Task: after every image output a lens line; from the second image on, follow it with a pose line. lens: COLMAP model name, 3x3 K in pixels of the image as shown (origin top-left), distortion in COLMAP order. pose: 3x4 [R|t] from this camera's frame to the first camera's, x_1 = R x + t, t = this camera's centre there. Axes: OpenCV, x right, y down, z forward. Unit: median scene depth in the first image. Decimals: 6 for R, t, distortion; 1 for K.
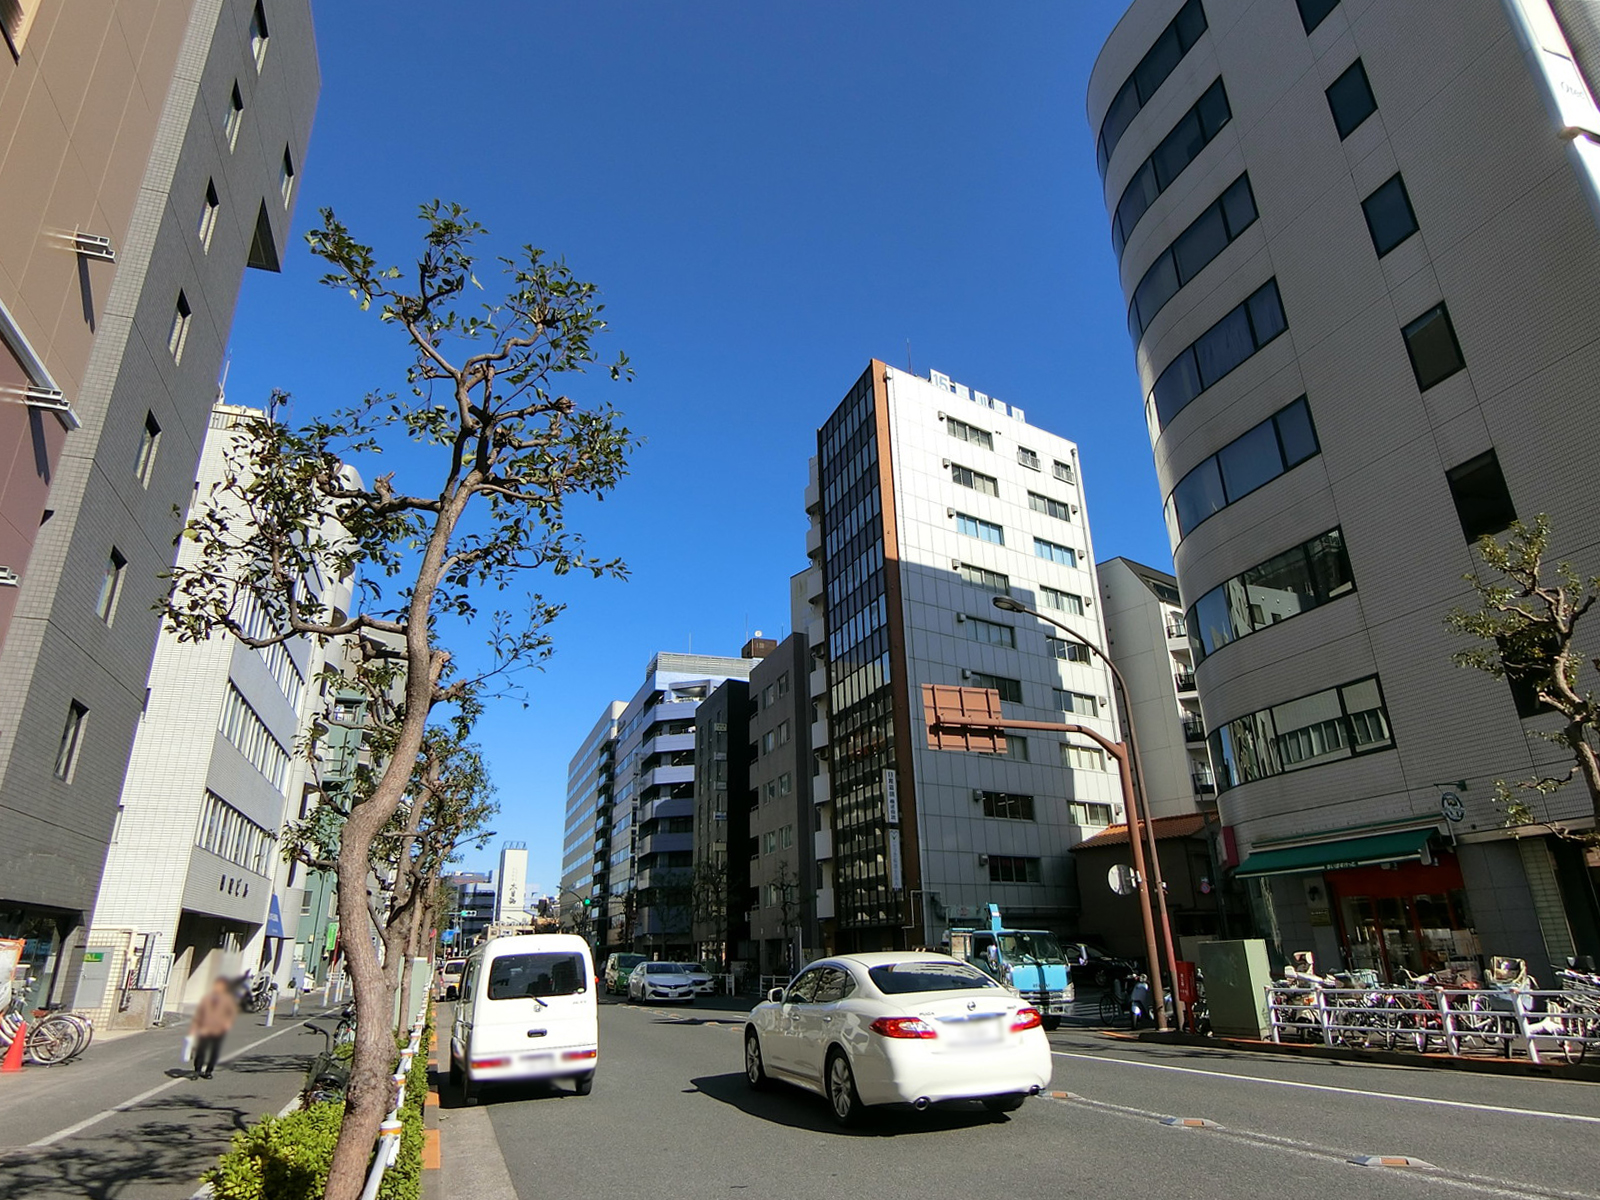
lens RADIAL K [[952.6, 0, 800.0], [0, 952.6, 600.0], [0, 0, 1]] dist [-0.003987, -0.000773]
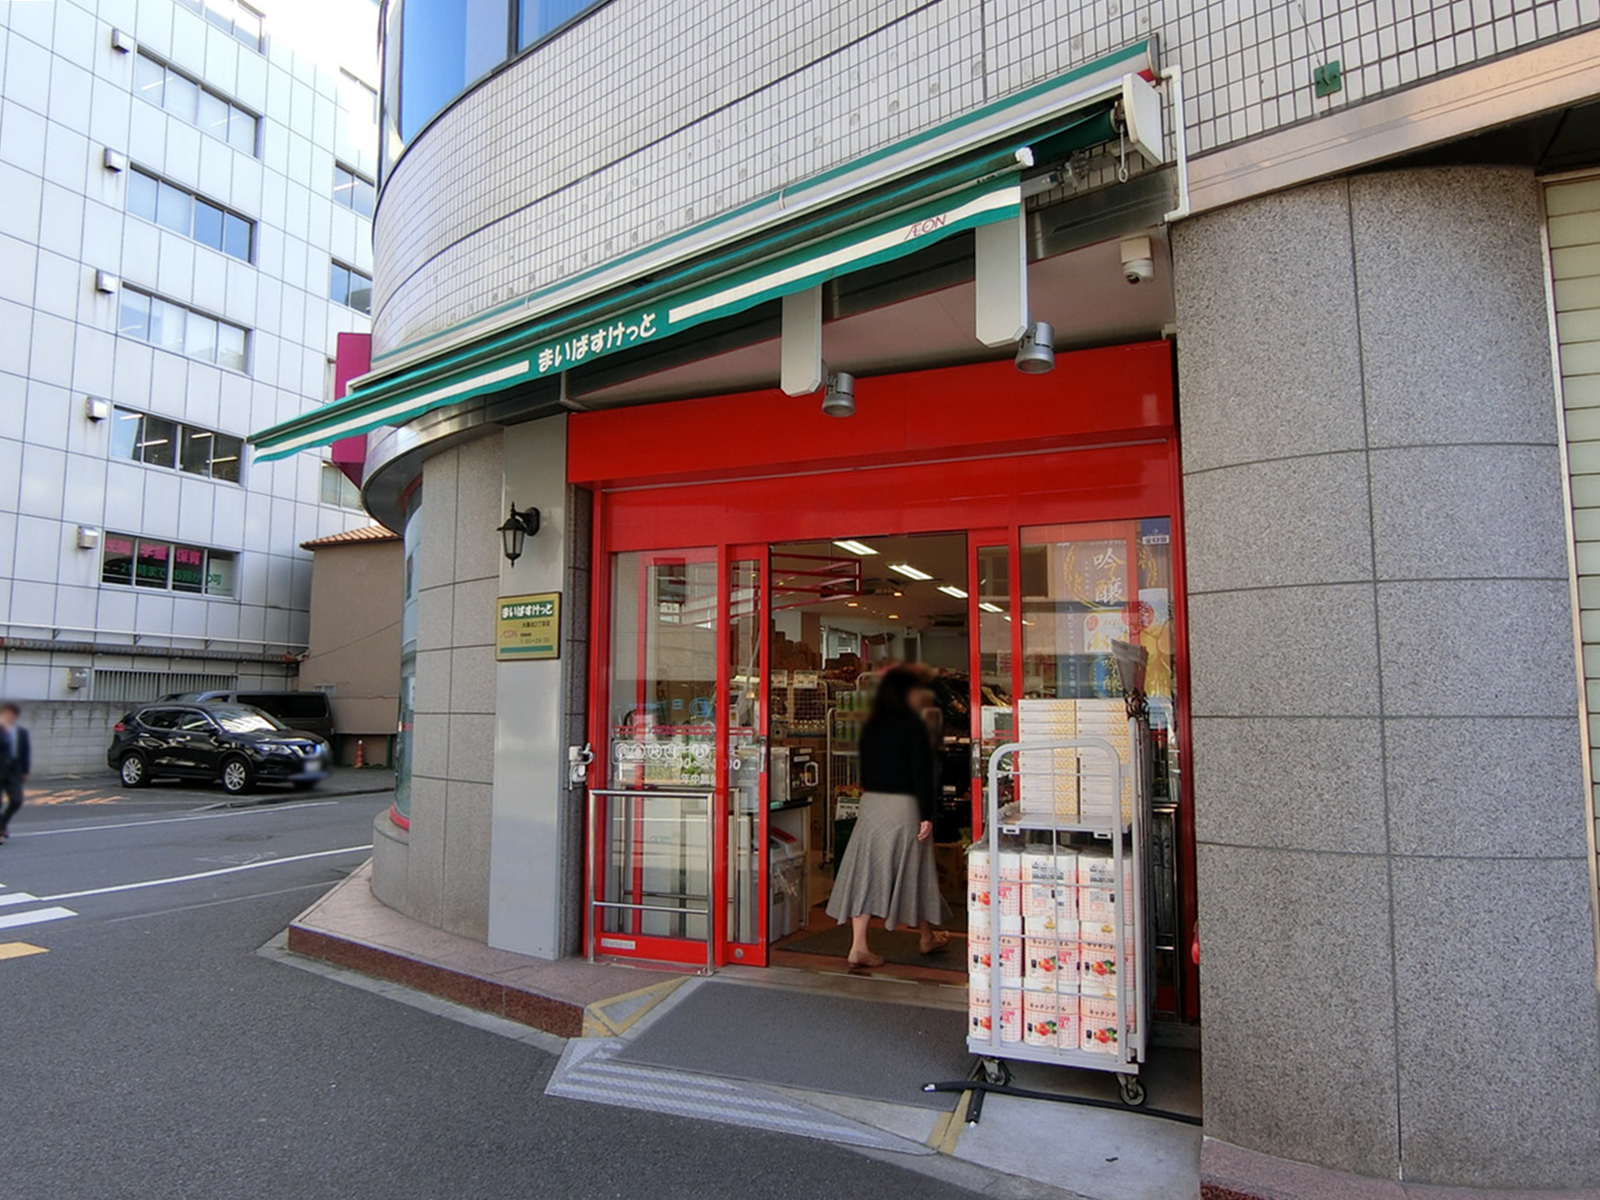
lens RADIAL K [[1124.4, 0, 800.0], [0, 1124.4, 600.0], [0, 0, 1]] dist [-0.009189, -0.007324]
pose [[0.856288, 0.074695, 0.511070, 0.207692], [-0.199241, 0.960673, 0.193418, 0.116460], [-0.476523, -0.267448, 0.837495, 0.329405]]
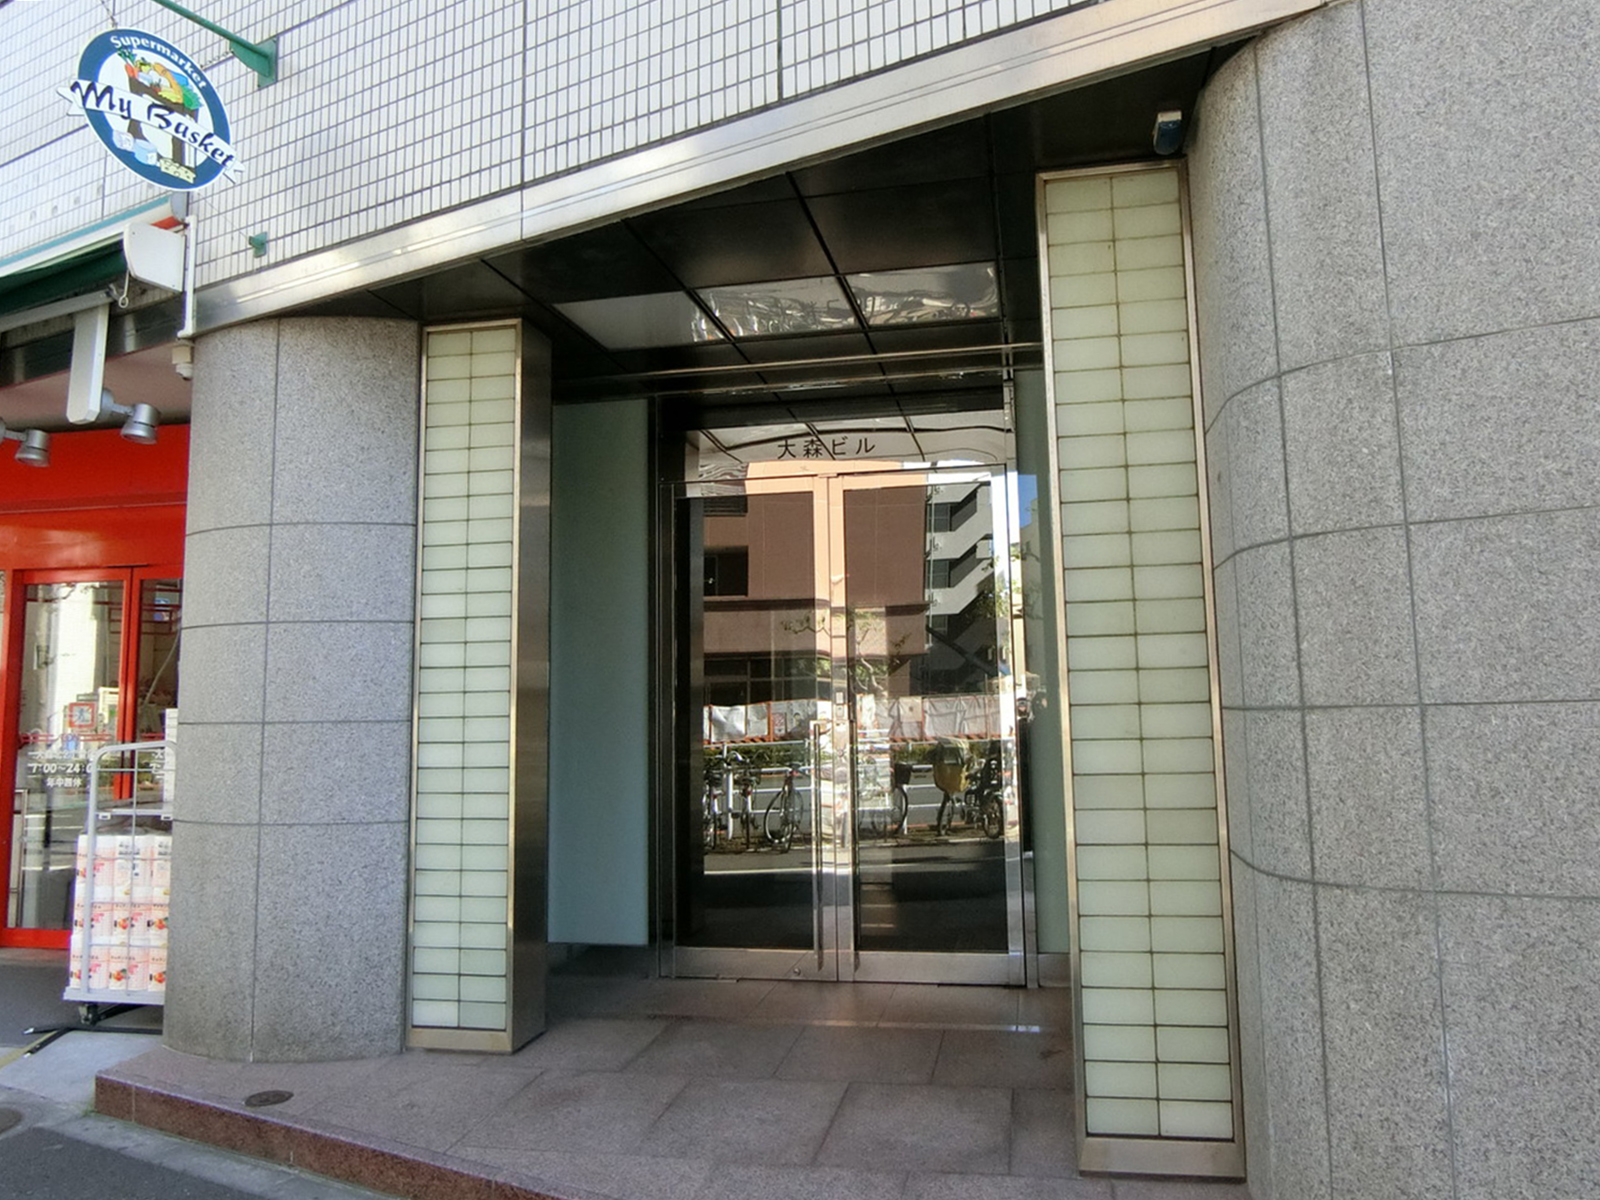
lens RADIAL K [[1102.9, 0, 800.0], [0, 1102.9, 600.0], [0, 0, 1]] dist [-0.006040, 0.000381]
pose [[0.719997, 0.082142, 0.689098, 0.241881], [-0.246174, 0.958627, 0.142941, 0.095731], [-0.648847, -0.272555, 0.710430, 0.276965]]
